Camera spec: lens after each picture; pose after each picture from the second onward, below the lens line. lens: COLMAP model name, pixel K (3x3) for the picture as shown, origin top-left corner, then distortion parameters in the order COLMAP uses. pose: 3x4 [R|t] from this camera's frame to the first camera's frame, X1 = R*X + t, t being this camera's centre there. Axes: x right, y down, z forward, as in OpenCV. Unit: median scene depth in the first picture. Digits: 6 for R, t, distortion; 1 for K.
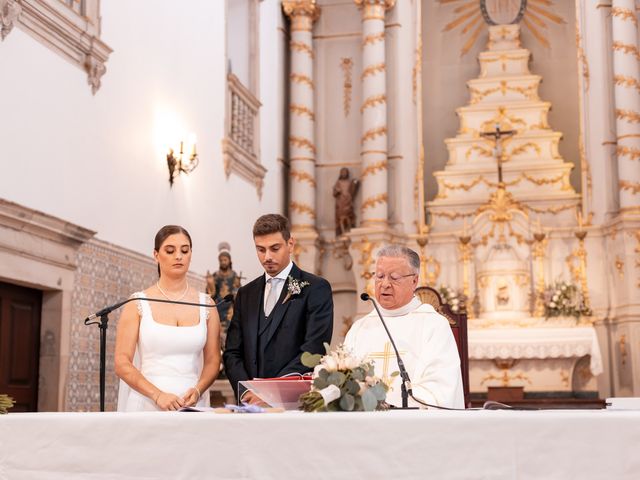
lens RADIAL K [[1122.8, 0, 298.4], [0, 1122.8, 221.3], [0, 0, 1]] dist [-0.002791, -0.065472]
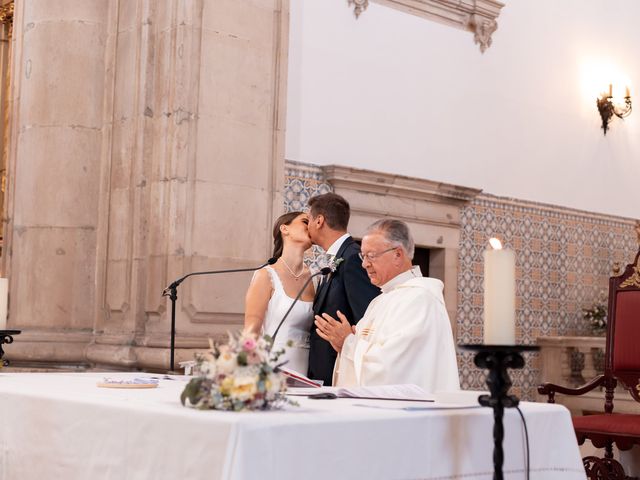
lens RADIAL K [[1122.8, 0, 298.4], [0, 1122.8, 221.3], [0, 0, 1]] dist [-0.002791, -0.065472]
pose [[0.807423, -0.041346, -0.588523, 0.190016], [0.072015, 0.996989, 0.028759, -0.001934], [0.585562, -0.065603, 0.807969, 0.055000]]
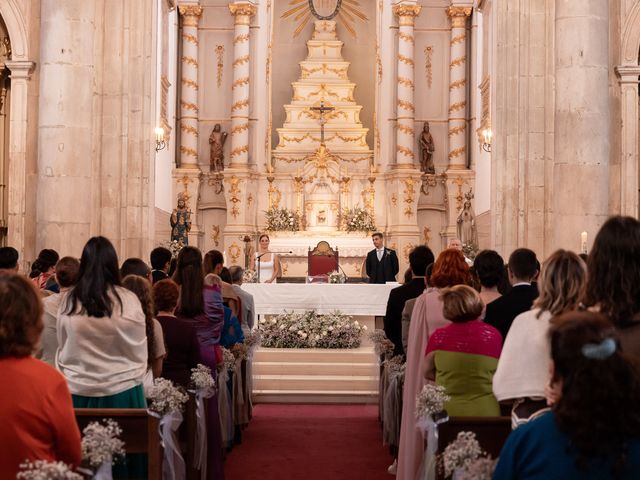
lens RADIAL K [[2254.7, 0, 320.0], [0, 2254.7, 240.0], [0, 0, 1]] dist [-0.072861, -0.156802]
pose [[0.970196, 0.017774, 0.241670, -0.565891], [-0.051165, 0.989848, 0.132602, -0.310479], [-0.236860, -0.141015, 0.961256, -1.980056]]
